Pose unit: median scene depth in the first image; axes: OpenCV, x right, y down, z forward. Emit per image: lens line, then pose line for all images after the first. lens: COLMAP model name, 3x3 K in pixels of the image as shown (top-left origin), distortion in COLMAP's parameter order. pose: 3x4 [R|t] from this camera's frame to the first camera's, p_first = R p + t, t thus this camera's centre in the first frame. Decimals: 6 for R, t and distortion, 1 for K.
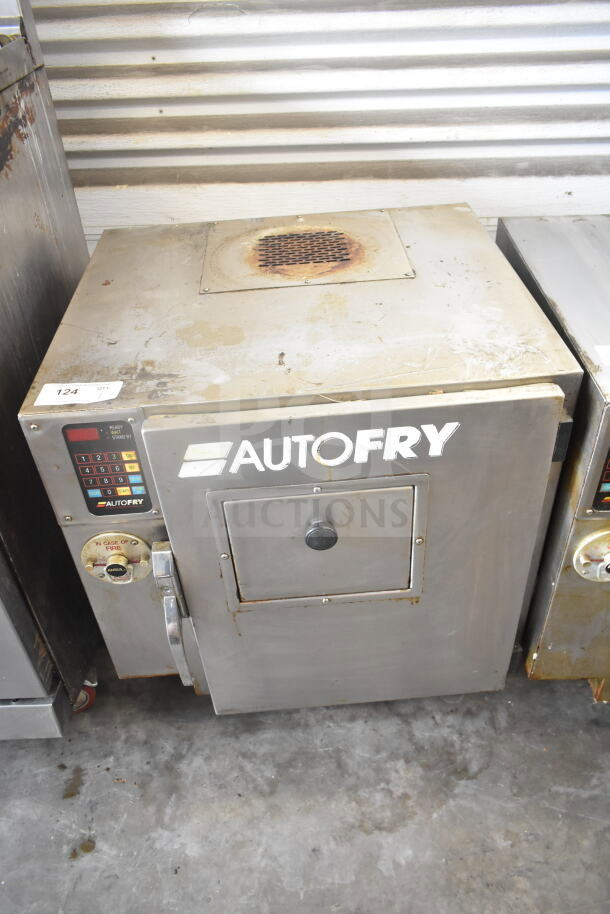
lens RADIAL K [[700.6, 0, 309.8], [0, 700.6, 456.6], [0, 0, 1]] dist [-0.008582, 0.000852]
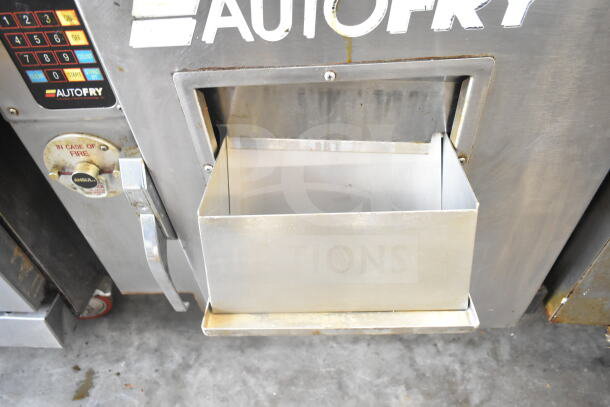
lens RADIAL K [[467.6, 0, 303.0], [0, 467.6, 203.6], [0, 0, 1]] dist [-0.008582, 0.000852]
pose [[0.997321, 0.050544, -0.052882, 0.014161], [-0.041150, 0.985318, 0.165696, 0.091979], [0.060481, -0.163076, 0.984758, 0.492904]]
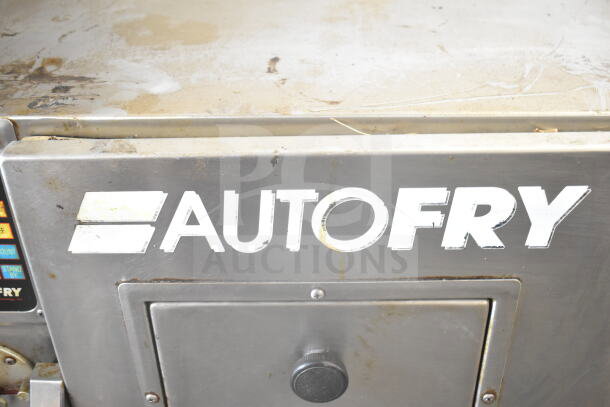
lens RADIAL K [[703.5, 0, 305.7], [0, 703.5, 198.0], [0, 0, 1]] dist [-0.025280, 0.000000]
pose [[0.997041, 0.070365, -0.030954, 0.012508], [-0.073005, 0.992838, -0.094563, 0.024014], [0.024078, 0.096543, 0.995038, 0.416655]]
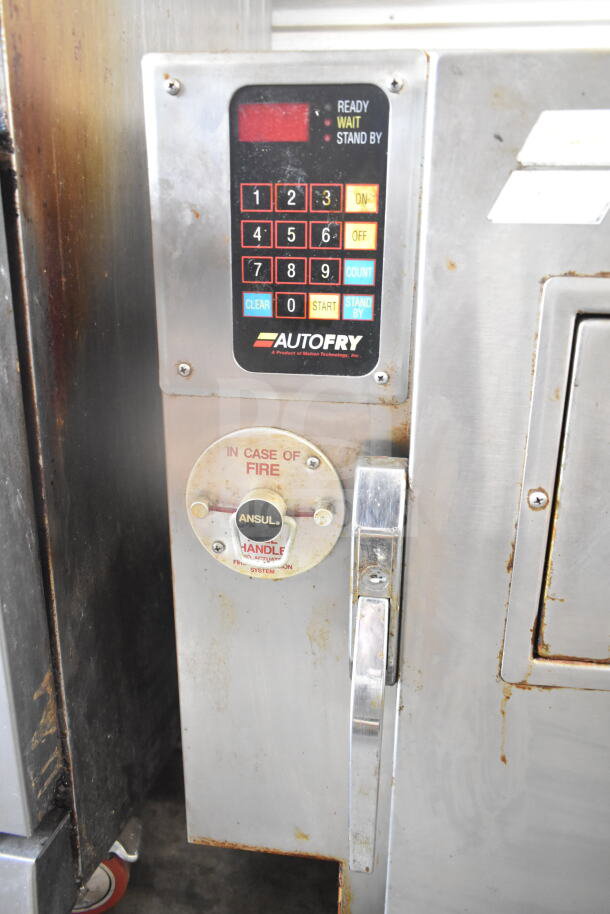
lens RADIAL K [[700.6, 0, 307.7], [0, 700.6, 457.1], [0, 0, 1]] dist [-0.008582, 0.000852]
pose [[0.980328, 0.121144, -0.155822, -0.195074], [-0.166874, 0.930323, -0.326578, 0.277899], [0.105402, 0.346156, 0.932237, 0.621599]]
